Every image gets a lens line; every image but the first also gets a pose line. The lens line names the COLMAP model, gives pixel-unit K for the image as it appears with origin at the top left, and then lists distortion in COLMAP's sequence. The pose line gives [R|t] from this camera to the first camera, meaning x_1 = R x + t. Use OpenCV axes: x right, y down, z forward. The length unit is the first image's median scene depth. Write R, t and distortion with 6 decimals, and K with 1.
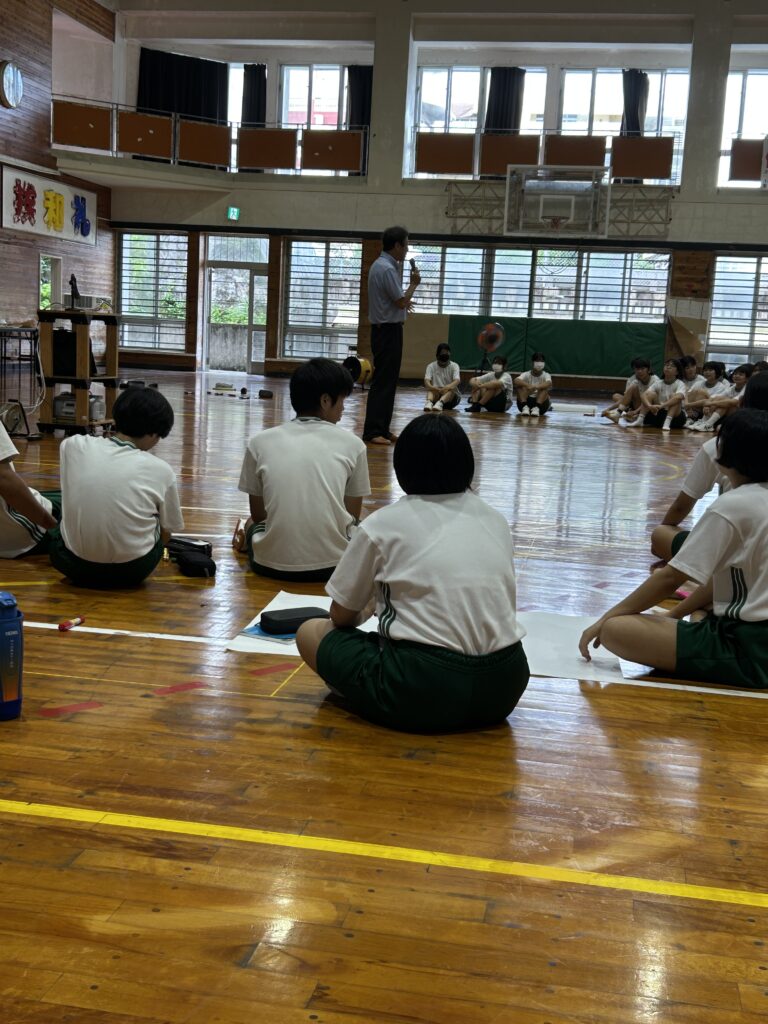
lens RADIAL K [[1281.2, 0, 370.1], [0, 1281.2, 510.3], [0, 0, 1]] dist [0.028333, 0.000000]
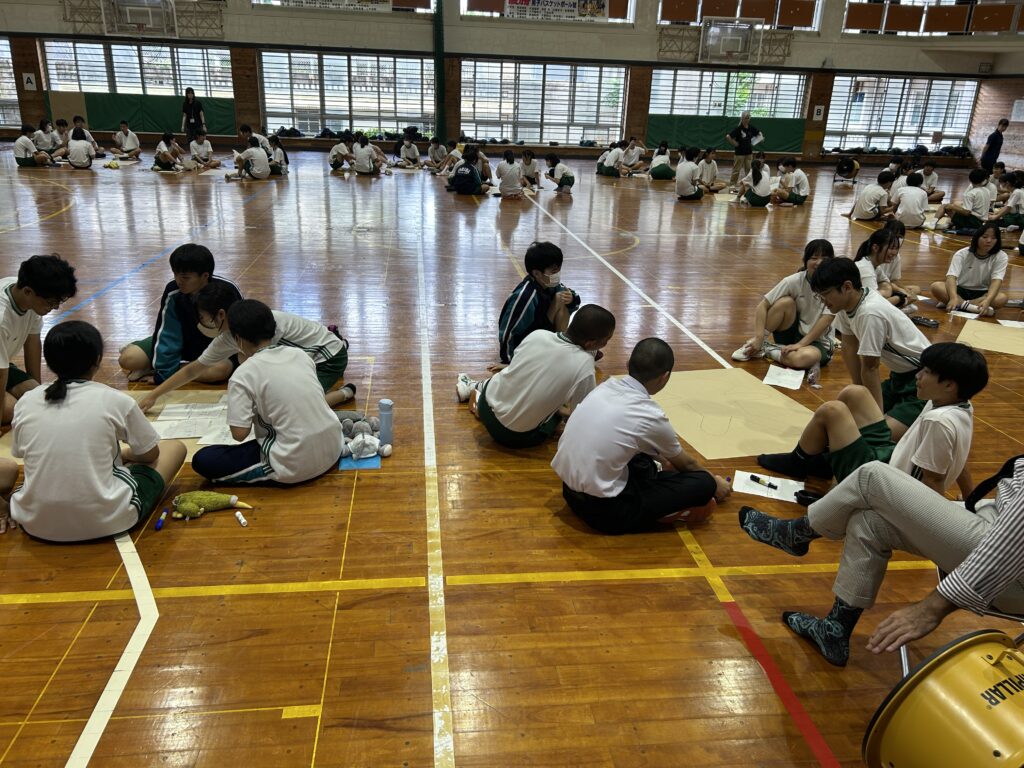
lens RADIAL K [[753.5, 0, 507.7], [0, 753.5, 376.9], [0, 0, 1]] dist [0.027611, -0.015119]
pose [[0.954735, -0.114335, 0.274606, 0.265512], [0.055850, 0.975662, 0.212050, 0.010995], [-0.292167, -0.187115, 0.937884, -0.035963]]
